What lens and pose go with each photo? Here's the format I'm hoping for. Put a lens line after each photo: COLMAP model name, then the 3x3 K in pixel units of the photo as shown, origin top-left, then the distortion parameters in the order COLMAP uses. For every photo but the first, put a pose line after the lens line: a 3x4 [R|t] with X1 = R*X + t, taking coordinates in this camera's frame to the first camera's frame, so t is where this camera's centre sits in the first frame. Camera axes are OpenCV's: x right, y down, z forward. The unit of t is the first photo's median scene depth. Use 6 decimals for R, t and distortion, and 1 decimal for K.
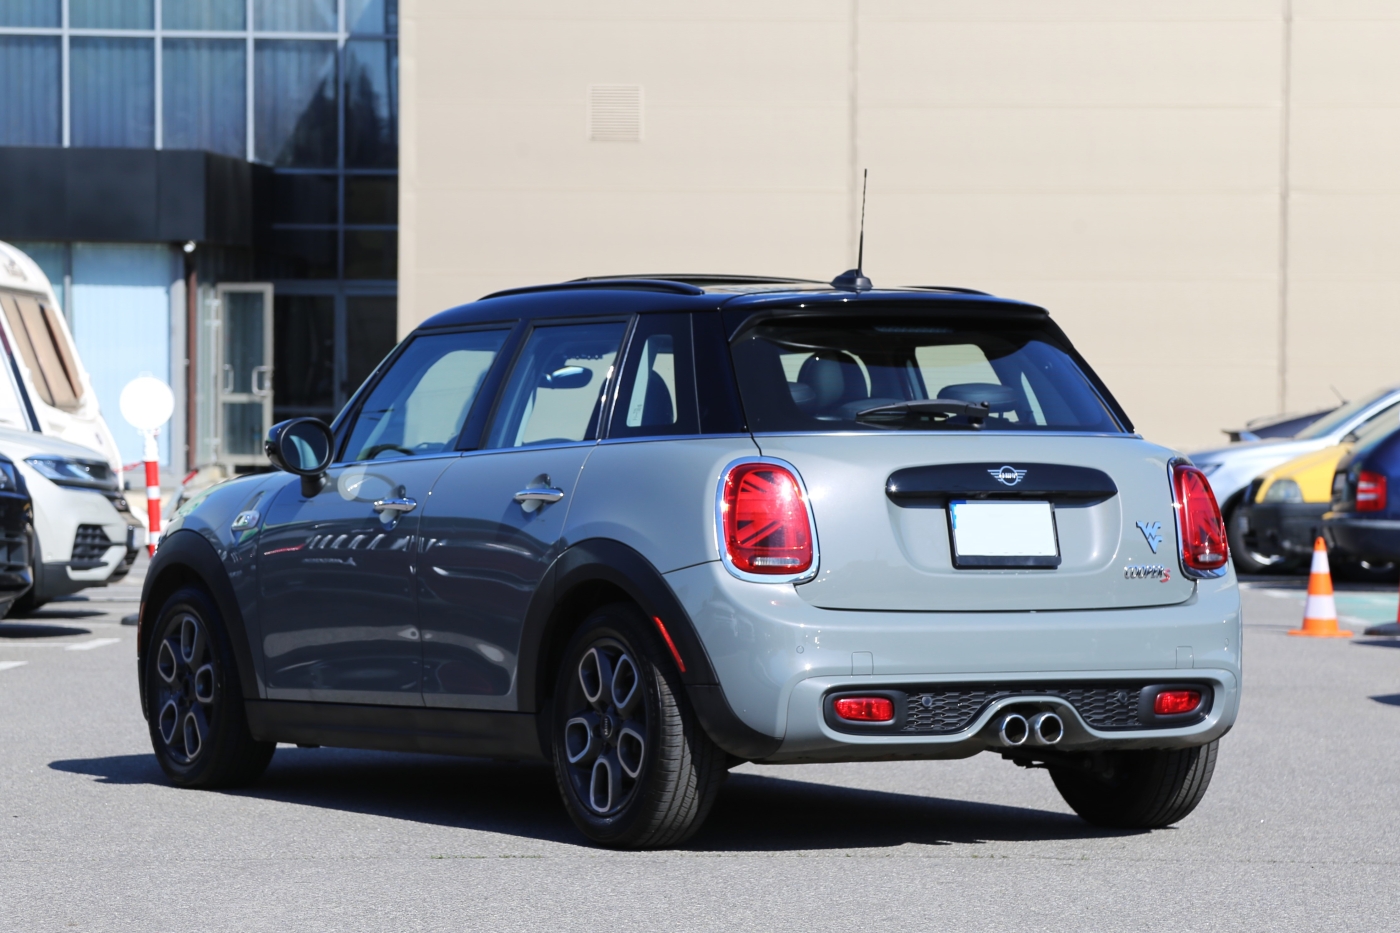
lens RADIAL K [[7754.9, 0, 698.8], [0, 7754.9, 424.5], [0, 0, 1]] dist [1.559195, 19.706915]
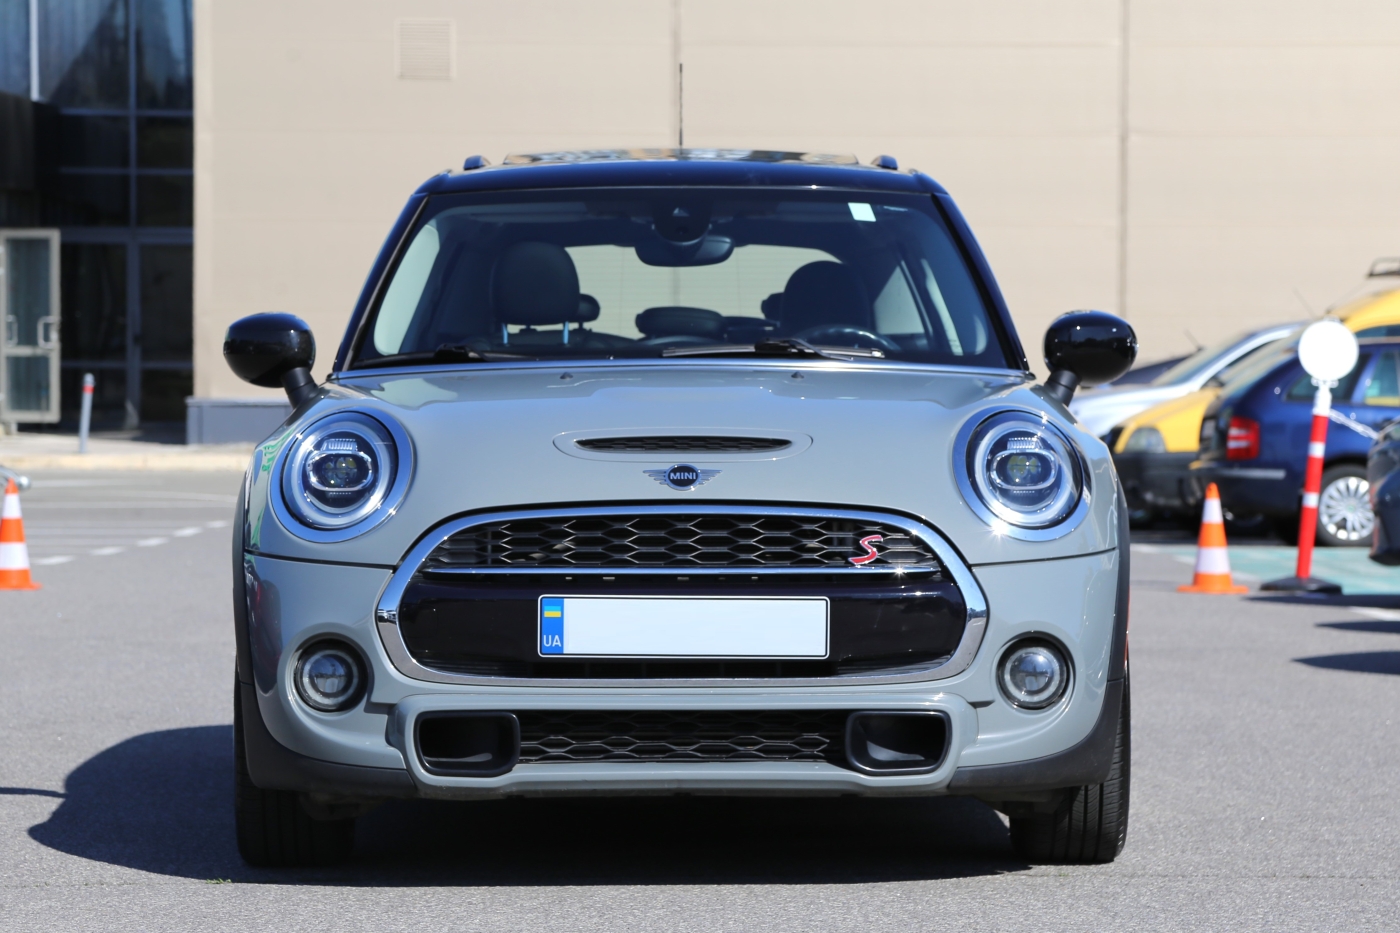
lens RADIAL K [[7170.2, 0, 777.8], [0, 7170.2, 432.2], [0, 0, 1]] dist [1.536499, -1.777604]
pose [[0.999217, -0.002958, 0.039449, -0.003049], [0.002832, 0.999991, 0.003258, 0.004442], [-0.039459, -0.003144, 0.999216, 0.134963]]
